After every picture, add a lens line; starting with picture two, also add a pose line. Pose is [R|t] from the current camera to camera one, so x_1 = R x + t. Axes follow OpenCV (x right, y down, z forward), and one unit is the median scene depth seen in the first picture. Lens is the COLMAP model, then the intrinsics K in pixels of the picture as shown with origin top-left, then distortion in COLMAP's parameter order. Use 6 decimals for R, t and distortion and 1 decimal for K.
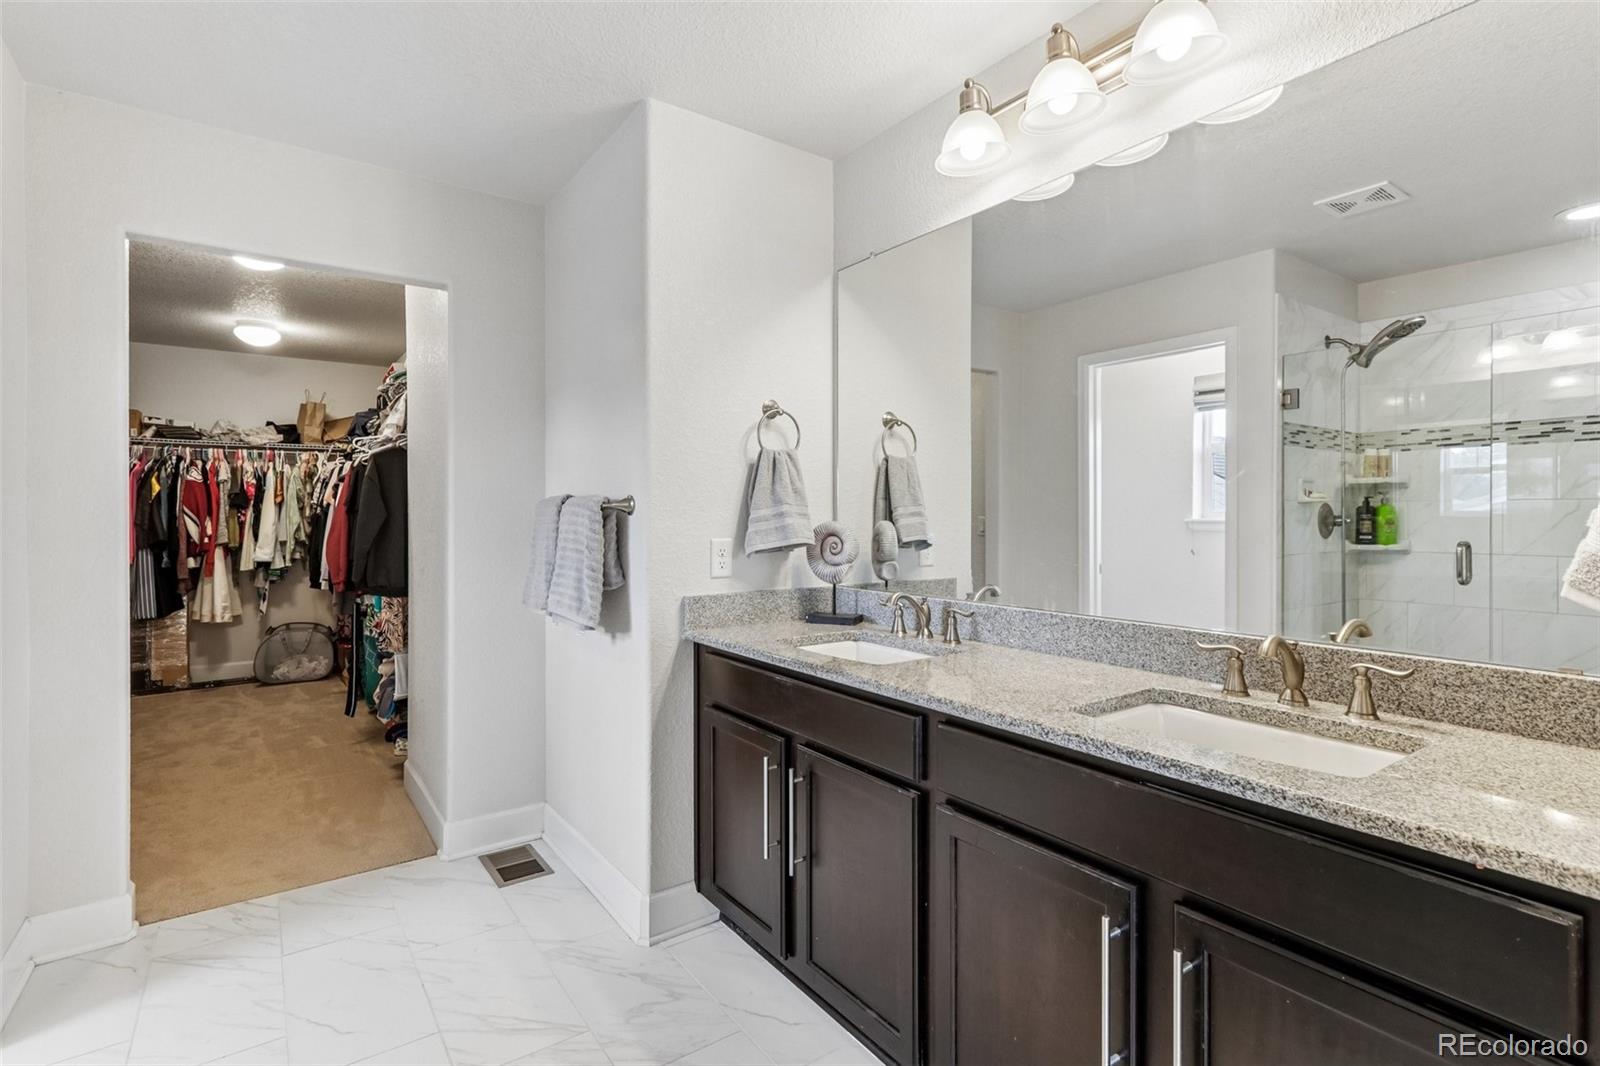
lens RADIAL K [[752.6, 0, 787.3], [0, 752.6, 514.2], [0, 0, 1]] dist [-0.000482, 0.000091]
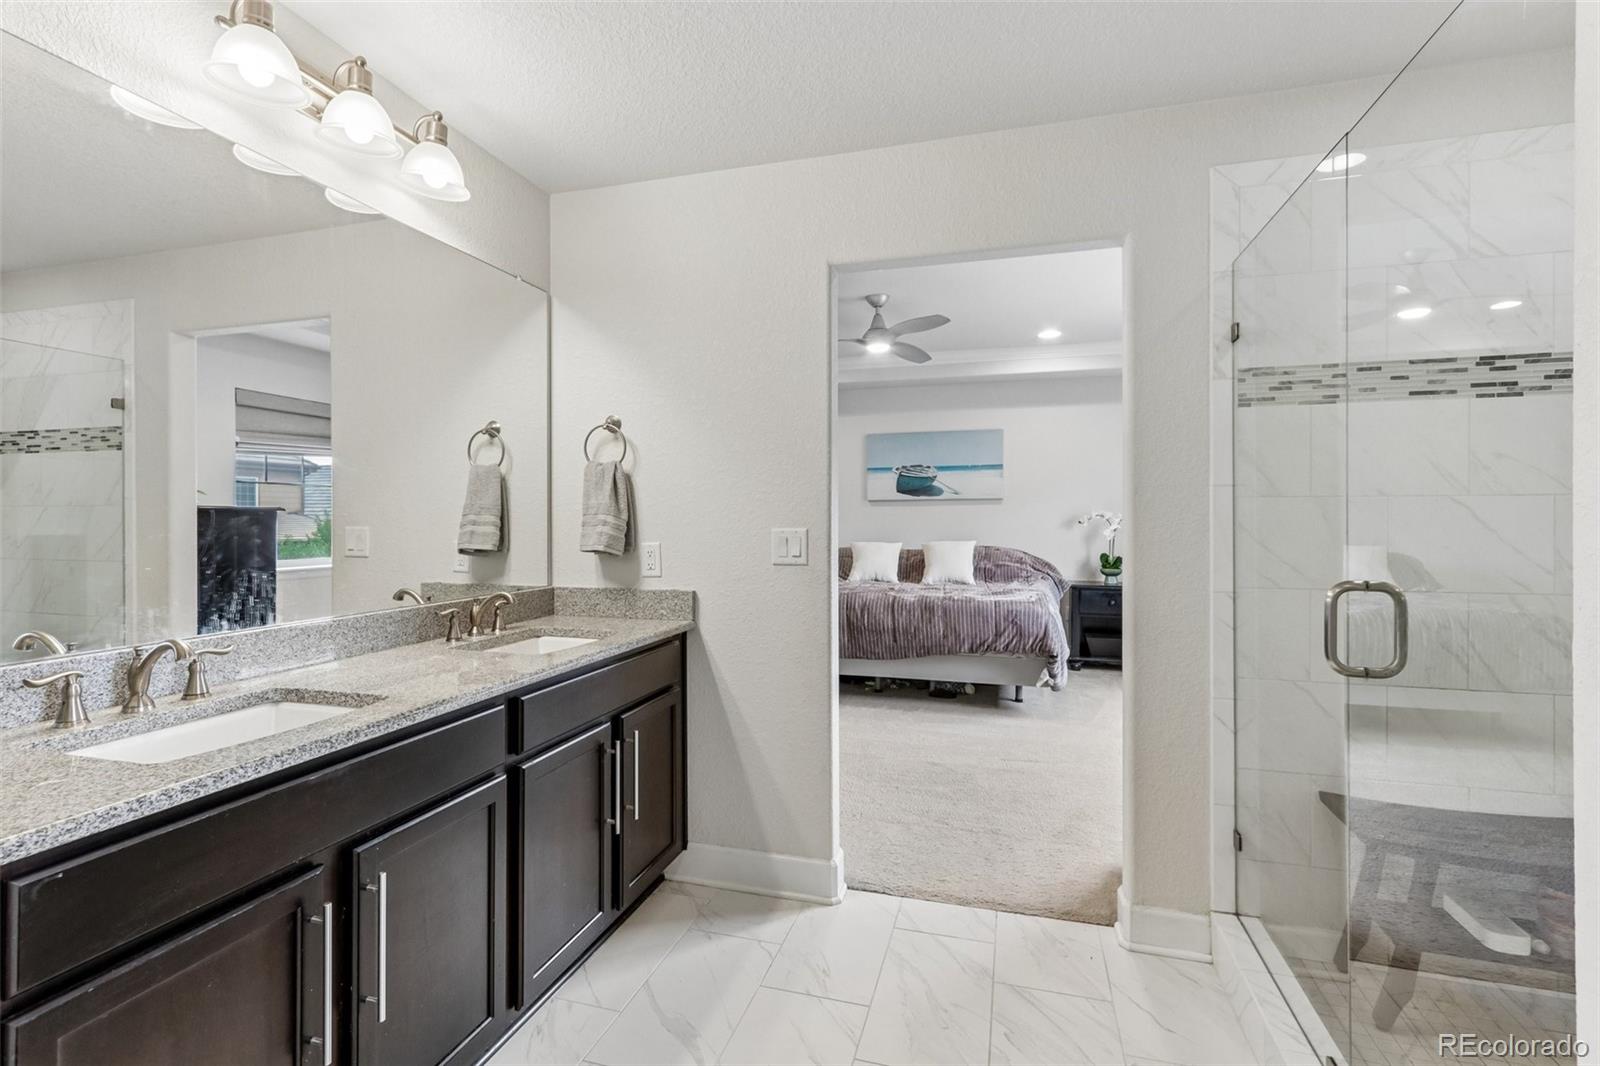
lens RADIAL K [[752.6, 0, 787.3], [0, 752.6, 514.2], [0, 0, 1]] dist [-0.000482, 0.000091]
pose [[-0.615005, 0.004540, 0.788510, -0.840865], [-0.000118, 0.999983, -0.005850, -0.003962], [-0.788523, -0.003691, -0.614994, 1.178140]]
